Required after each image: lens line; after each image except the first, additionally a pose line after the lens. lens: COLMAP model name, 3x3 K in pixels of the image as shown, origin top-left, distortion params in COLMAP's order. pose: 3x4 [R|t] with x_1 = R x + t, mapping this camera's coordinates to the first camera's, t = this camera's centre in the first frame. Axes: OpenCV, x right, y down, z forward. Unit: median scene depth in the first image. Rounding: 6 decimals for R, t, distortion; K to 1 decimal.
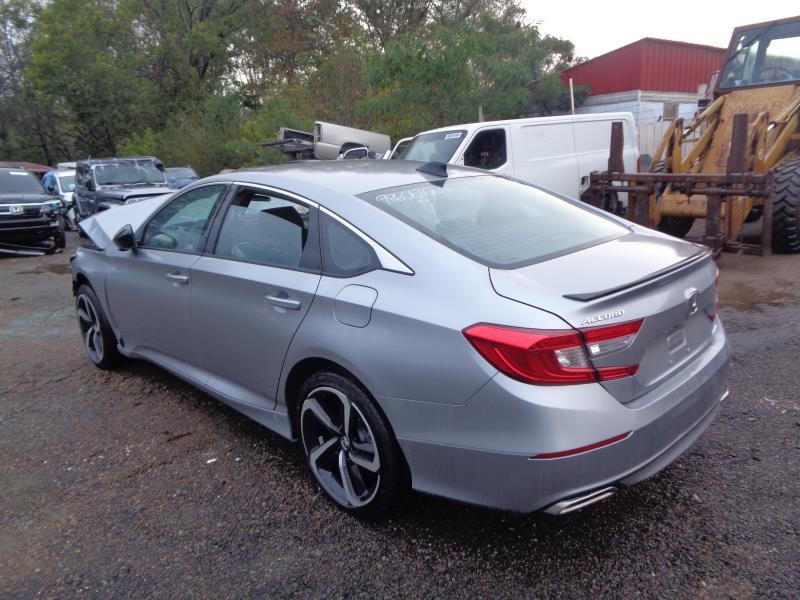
lens RADIAL K [[593.9, 0, 401.9], [0, 593.9, 297.1], [0, 0, 1]] dist [0.001198, 0.009754]
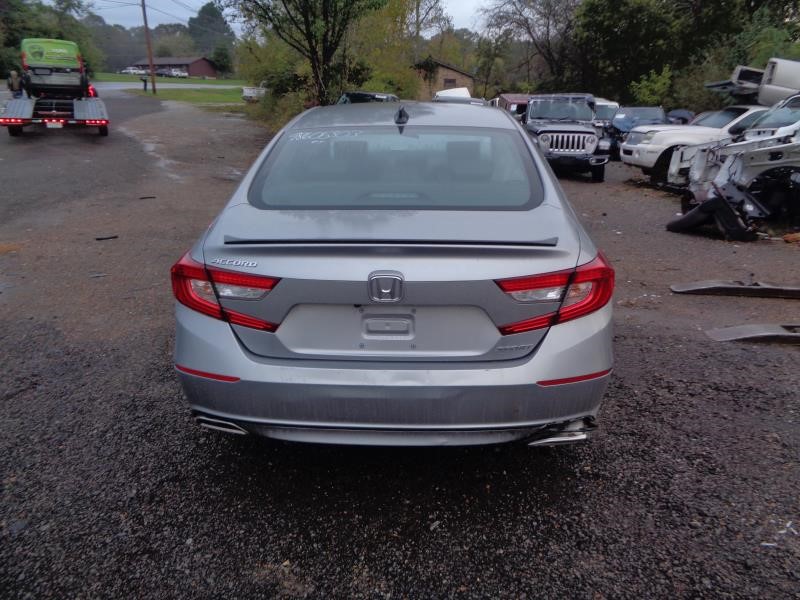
lens RADIAL K [[593.9, 0, 401.3], [0, 593.9, 299.3], [0, 0, 1]] dist [0.001198, 0.009754]
pose [[0.694388, 0.274453, -0.665208, 0.214444], [-0.208050, 0.961502, 0.179523, -0.025532], [0.688869, 0.013738, 0.724755, 0.080249]]
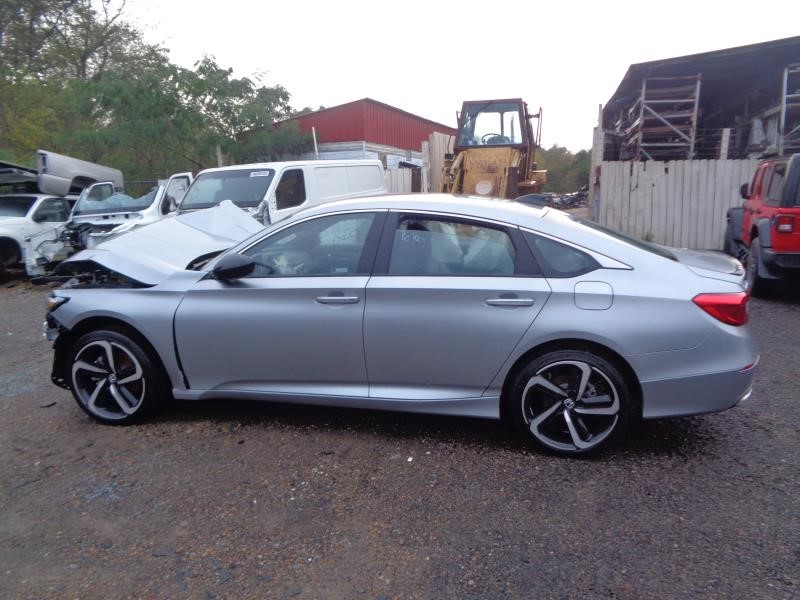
lens RADIAL K [[593.9, 0, 407.0], [0, 593.9, 299.4], [0, 0, 1]] dist [0.001198, 0.009754]
pose [[0.833293, -0.075473, 0.547655, -0.289543], [0.110158, 0.993440, -0.030707, 0.004549], [-0.541745, 0.085917, 0.836140, 0.018820]]
